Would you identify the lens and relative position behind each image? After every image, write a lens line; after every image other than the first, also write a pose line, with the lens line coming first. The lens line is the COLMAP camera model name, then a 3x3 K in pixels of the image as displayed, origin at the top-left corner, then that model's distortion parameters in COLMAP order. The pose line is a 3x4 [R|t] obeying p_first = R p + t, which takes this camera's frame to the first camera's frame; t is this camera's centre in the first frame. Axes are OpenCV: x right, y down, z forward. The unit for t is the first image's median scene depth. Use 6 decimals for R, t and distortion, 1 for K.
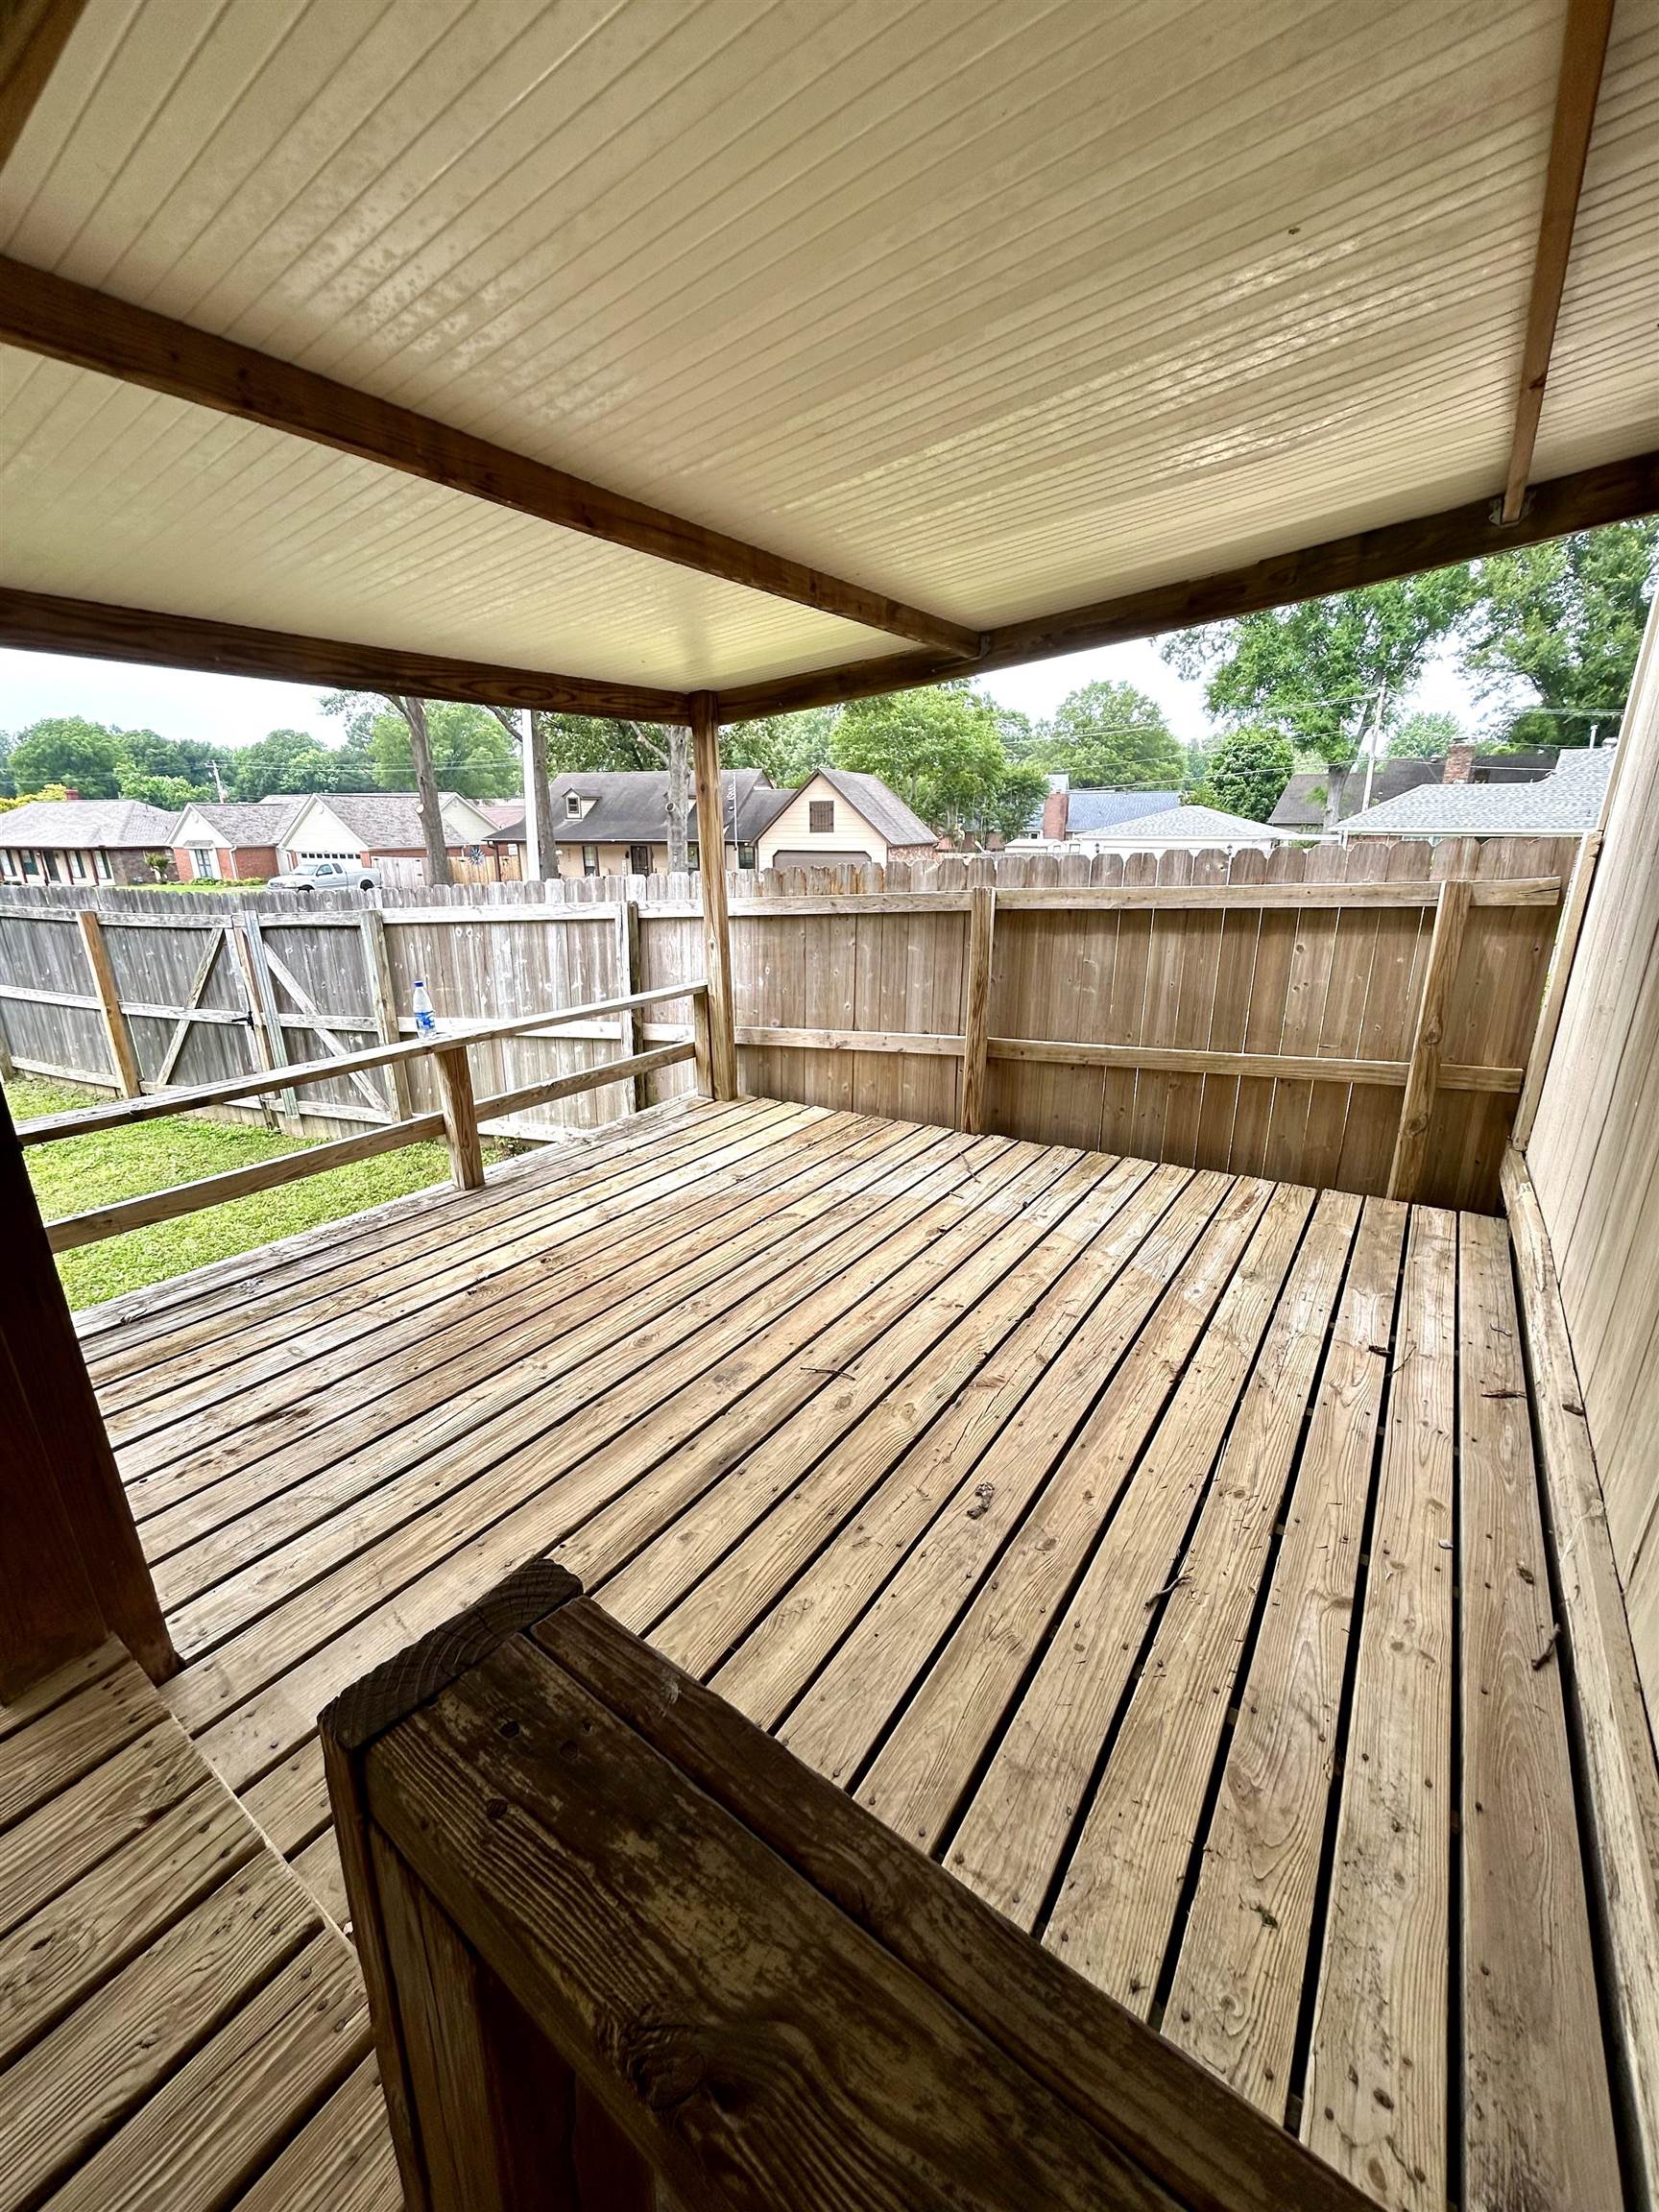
lens RADIAL K [[892.3, 0, 822.8], [0, 892.3, 1097.0], [0, 0, 1]] dist [-0.000871, 0.000857]
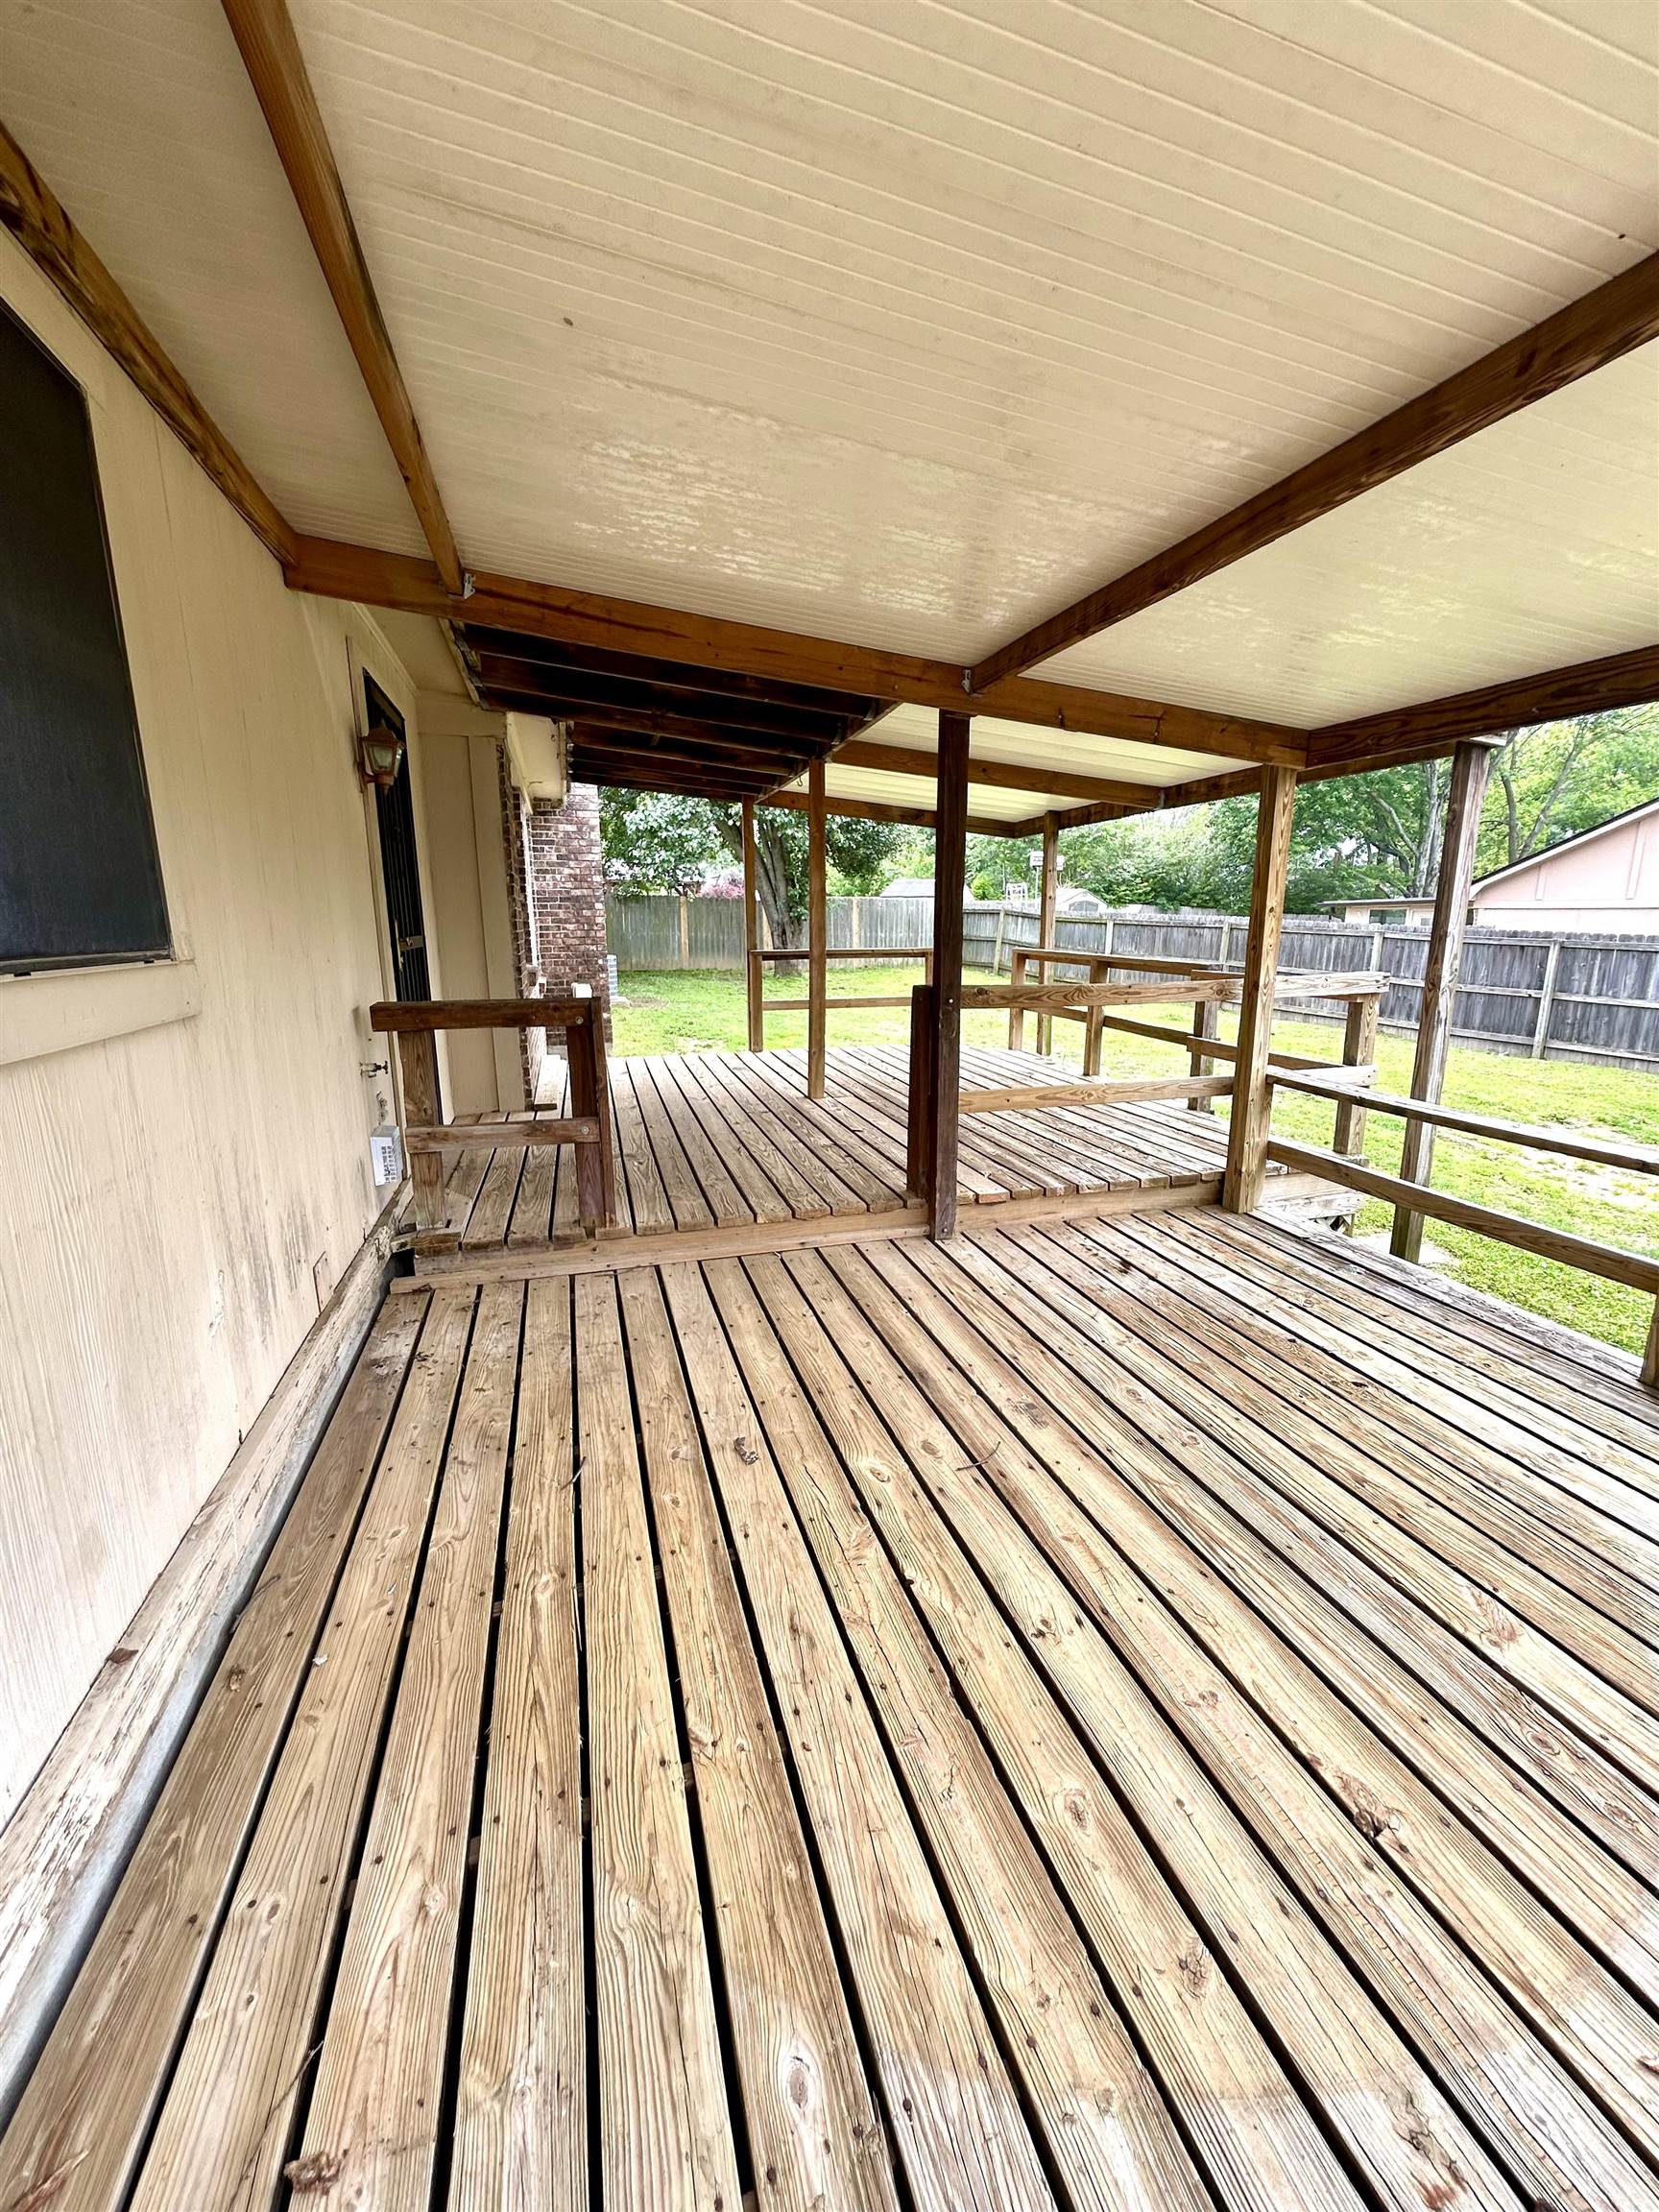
lens RADIAL K [[892.3, 0, 823.8], [0, 892.3, 1110.1], [0, 0, 1]] dist [-0.000871, 0.000857]
pose [[-0.639027, 0.171589, -0.749801, 0.656636], [-0.220568, 0.892984, 0.392338, -0.290780], [0.736881, 0.416097, -0.532794, 1.112715]]
